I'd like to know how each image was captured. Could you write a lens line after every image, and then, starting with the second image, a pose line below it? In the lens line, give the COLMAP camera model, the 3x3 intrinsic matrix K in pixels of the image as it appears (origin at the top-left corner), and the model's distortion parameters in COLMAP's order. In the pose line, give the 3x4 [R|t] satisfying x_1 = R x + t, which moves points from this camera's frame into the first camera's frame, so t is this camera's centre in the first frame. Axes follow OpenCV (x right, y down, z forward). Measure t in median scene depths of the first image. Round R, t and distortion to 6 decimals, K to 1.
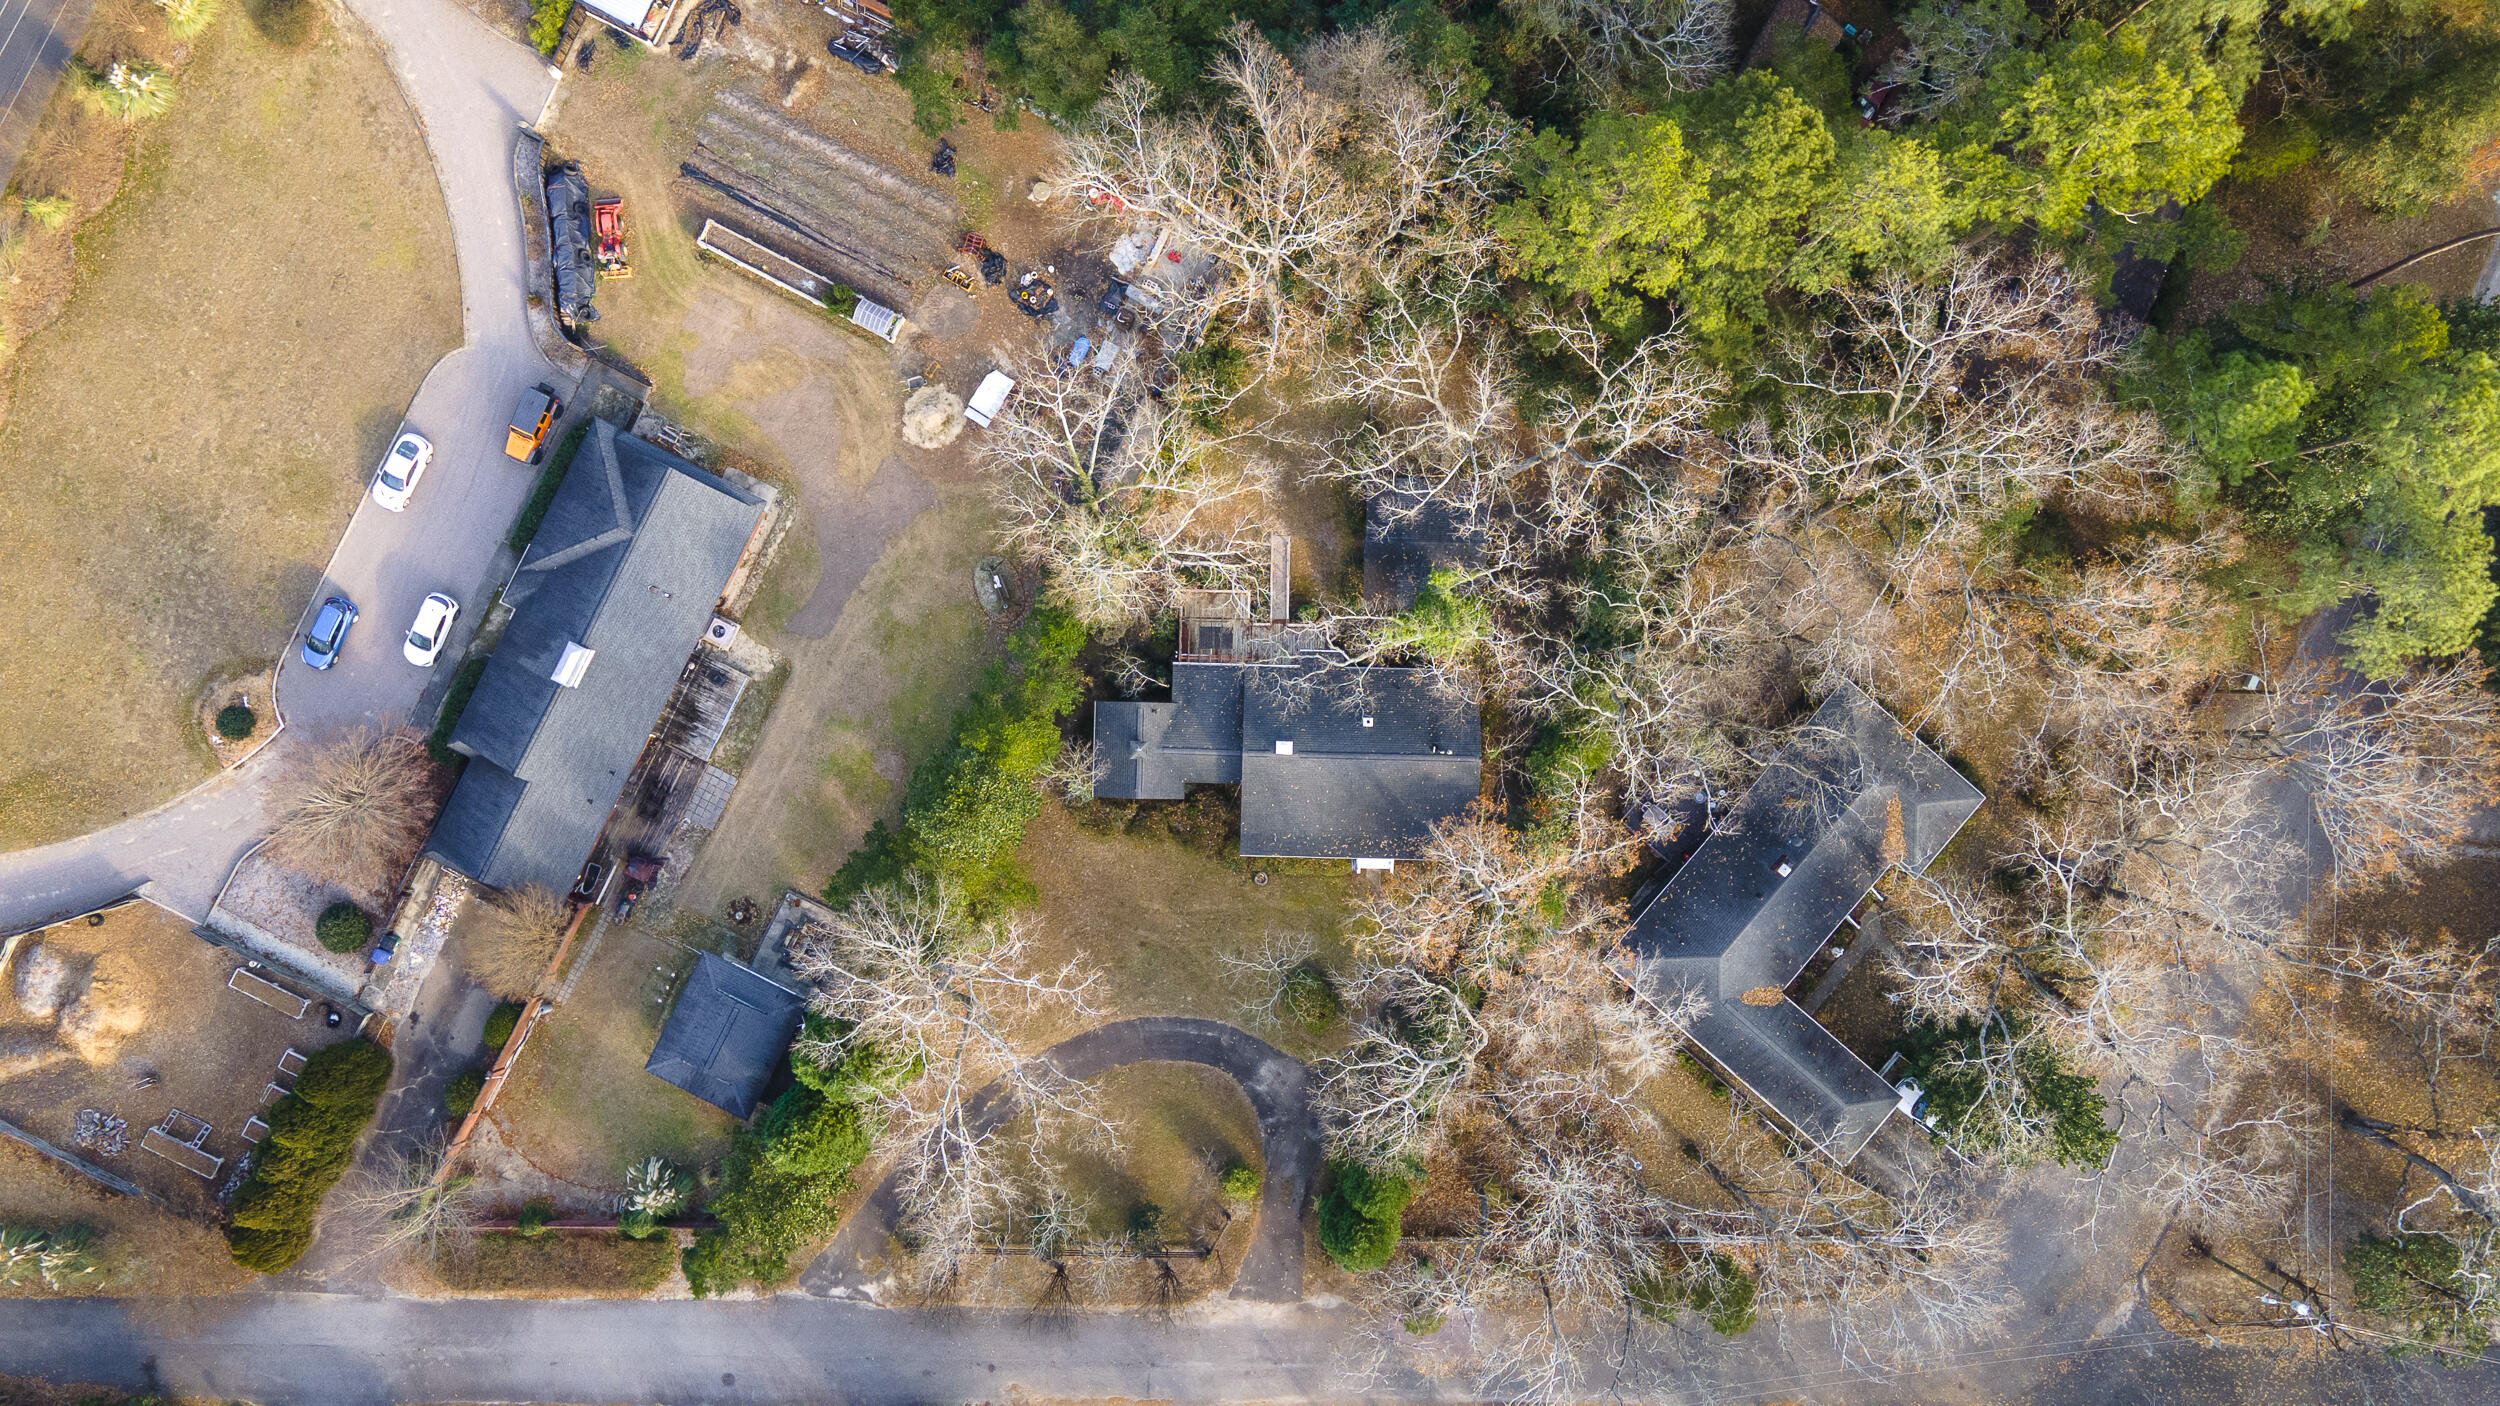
lens RADIAL K [[1977.6, 0, 1199.3], [0, 1977.6, 706.2], [0, 0, 1]] dist [-0.007684, 0.135302]
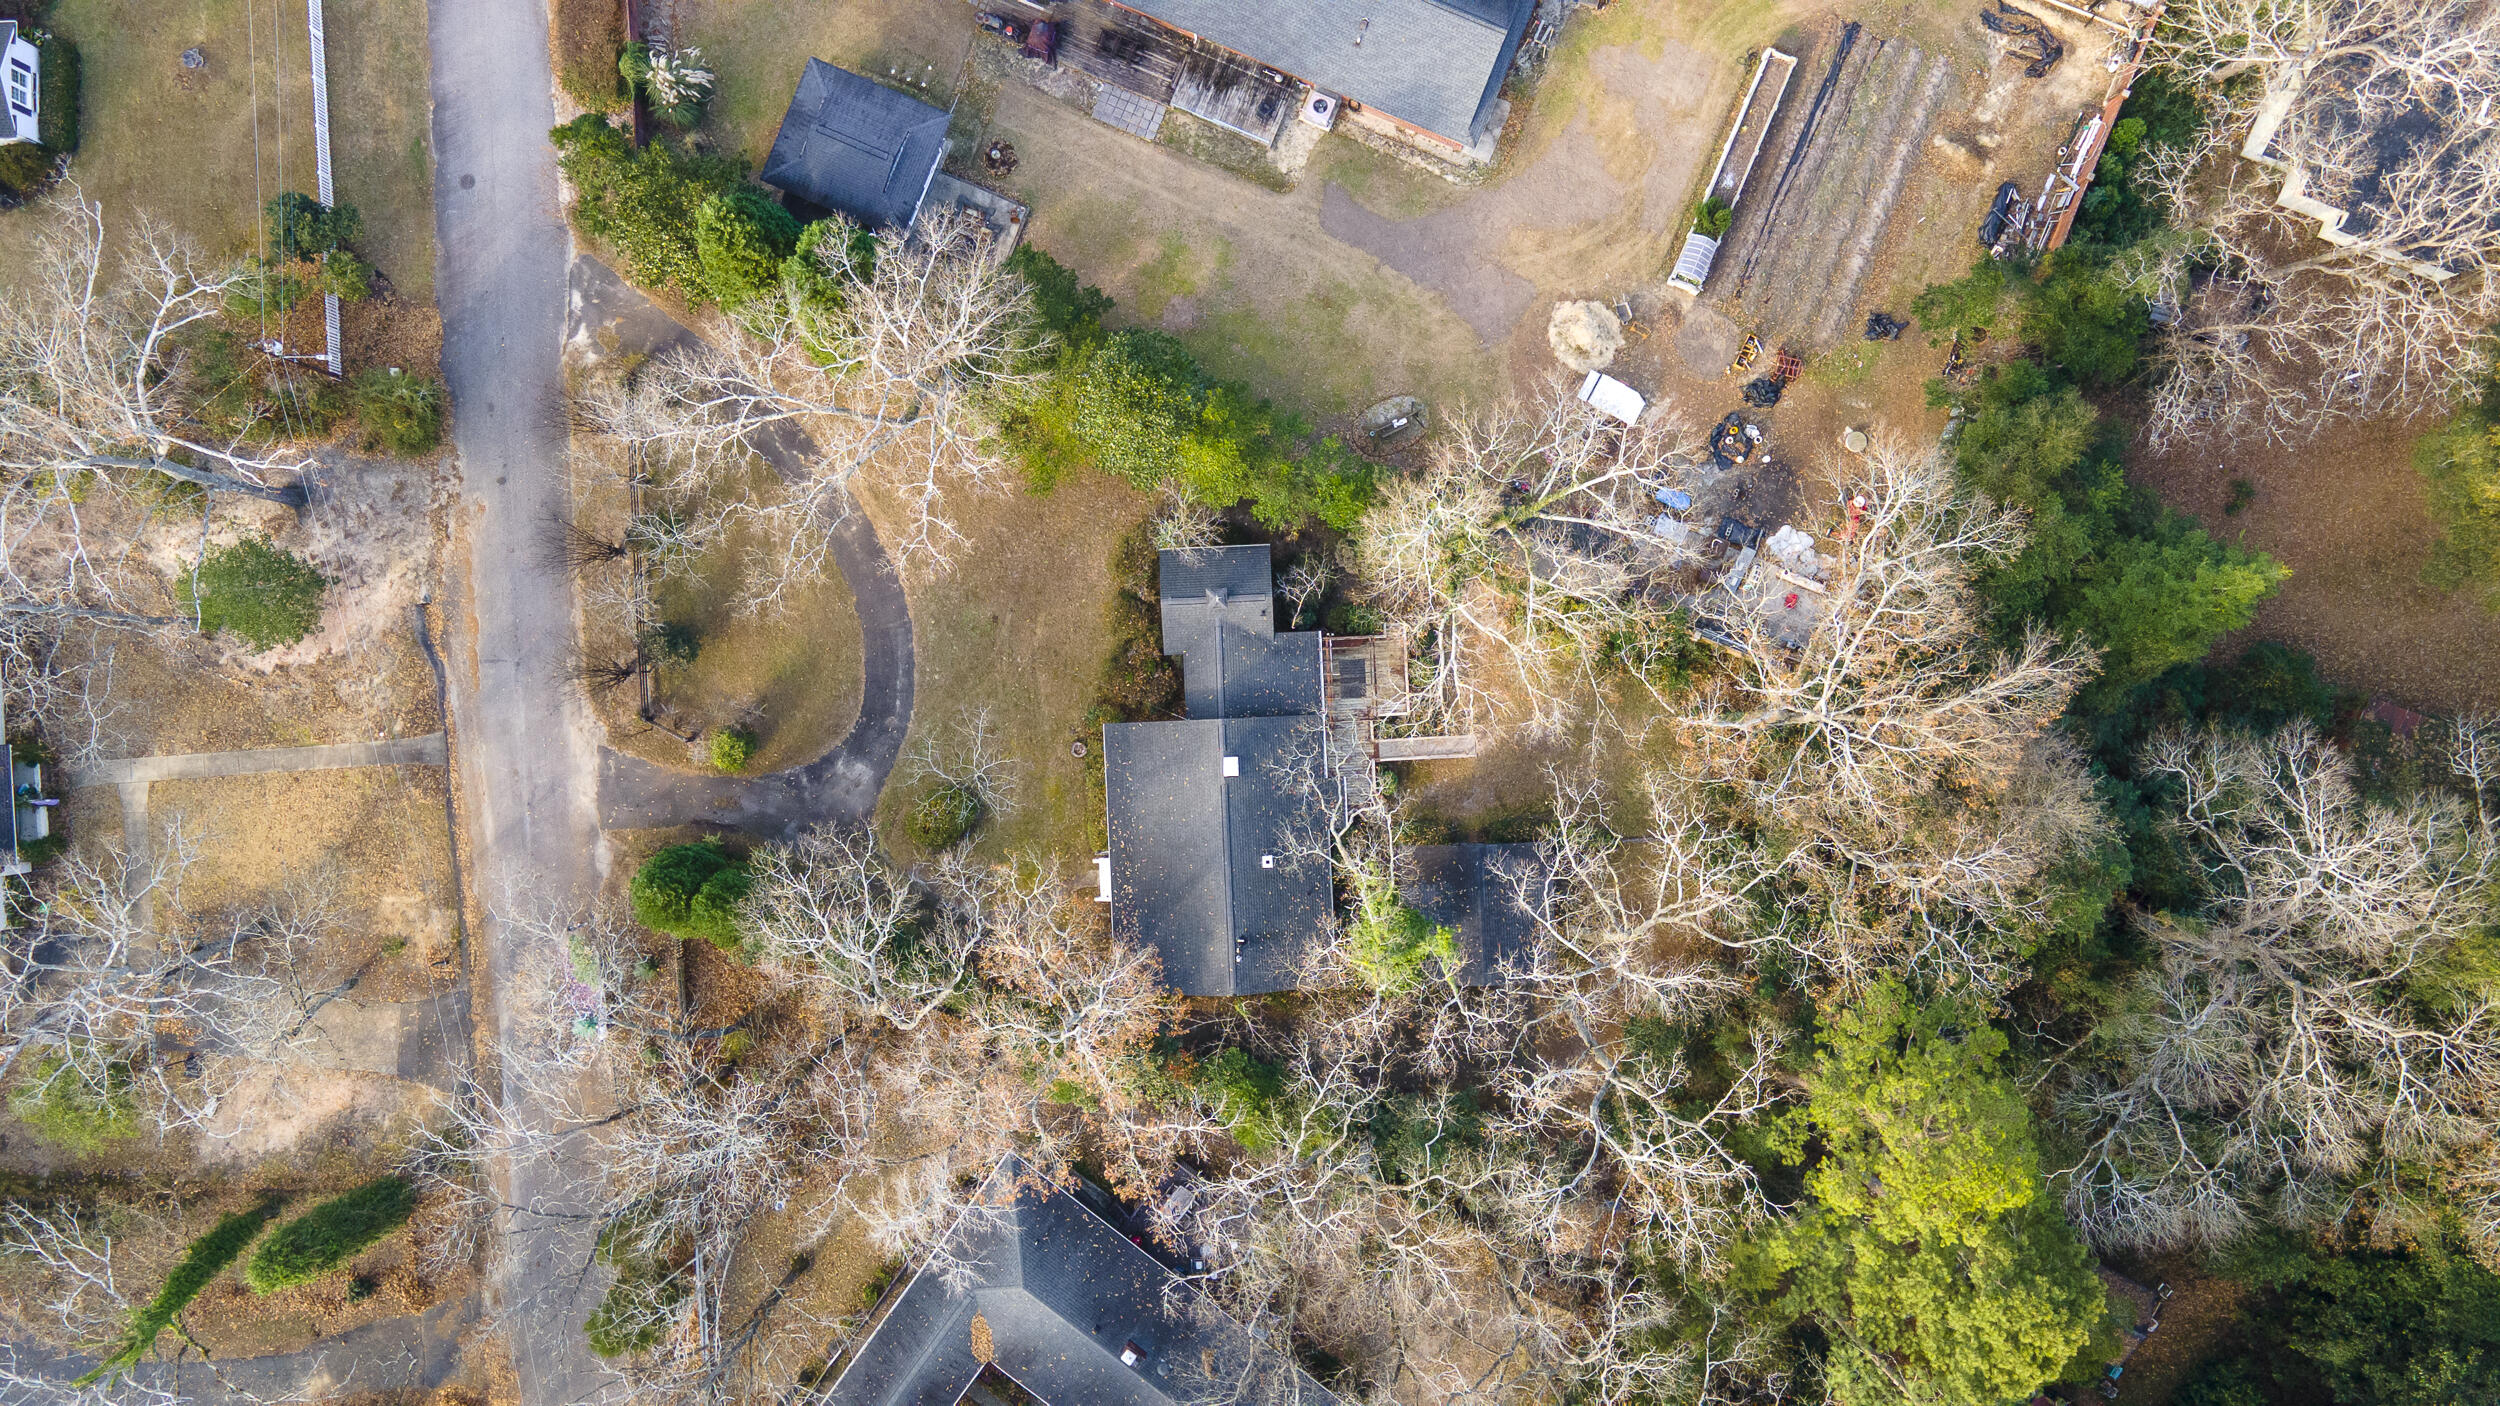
lens RADIAL K [[1977.6, 0, 1199.3], [0, 1977.6, 706.2], [0, 0, 1]] dist [-0.007684, 0.135302]
pose [[0.069249, 0.997477, 0.015653, 0.002448], [-0.996931, 0.068620, 0.037678, 0.000638], [0.036509, -0.018214, 0.999167, 0.153424]]
